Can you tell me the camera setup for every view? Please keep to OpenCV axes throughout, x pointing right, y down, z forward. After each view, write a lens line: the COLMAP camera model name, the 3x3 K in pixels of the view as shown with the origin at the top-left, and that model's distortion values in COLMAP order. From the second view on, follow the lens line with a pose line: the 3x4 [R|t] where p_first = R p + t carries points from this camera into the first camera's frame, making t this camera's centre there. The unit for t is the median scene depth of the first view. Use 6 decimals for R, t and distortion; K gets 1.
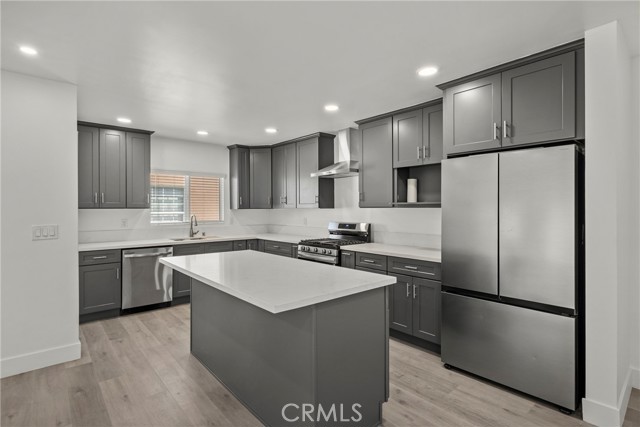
lens RADIAL K [[320.2, 0, 321.0], [0, 320.2, 204.6], [0, 0, 1]] dist [-0.006945, 0.000124]
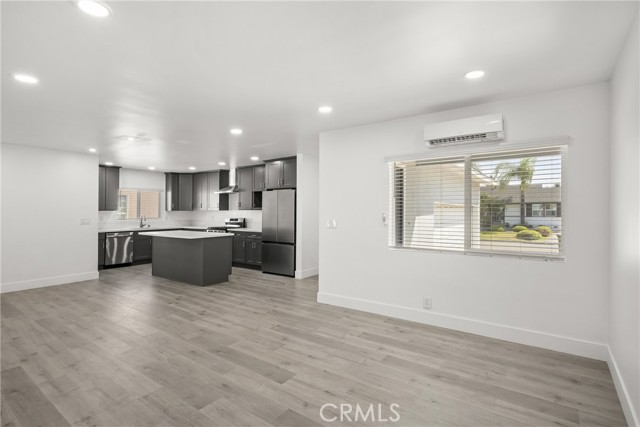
lens RADIAL K [[320.2, 0, 317.4], [0, 320.2, 197.3], [0, 0, 1]] dist [-0.006945, 0.000124]
pose [[0.978021, 0.008448, 0.208335, 0.163857], [-0.002490, 0.999581, -0.028846, -0.011897], [-0.208492, 0.027693, 0.977632, -0.933583]]
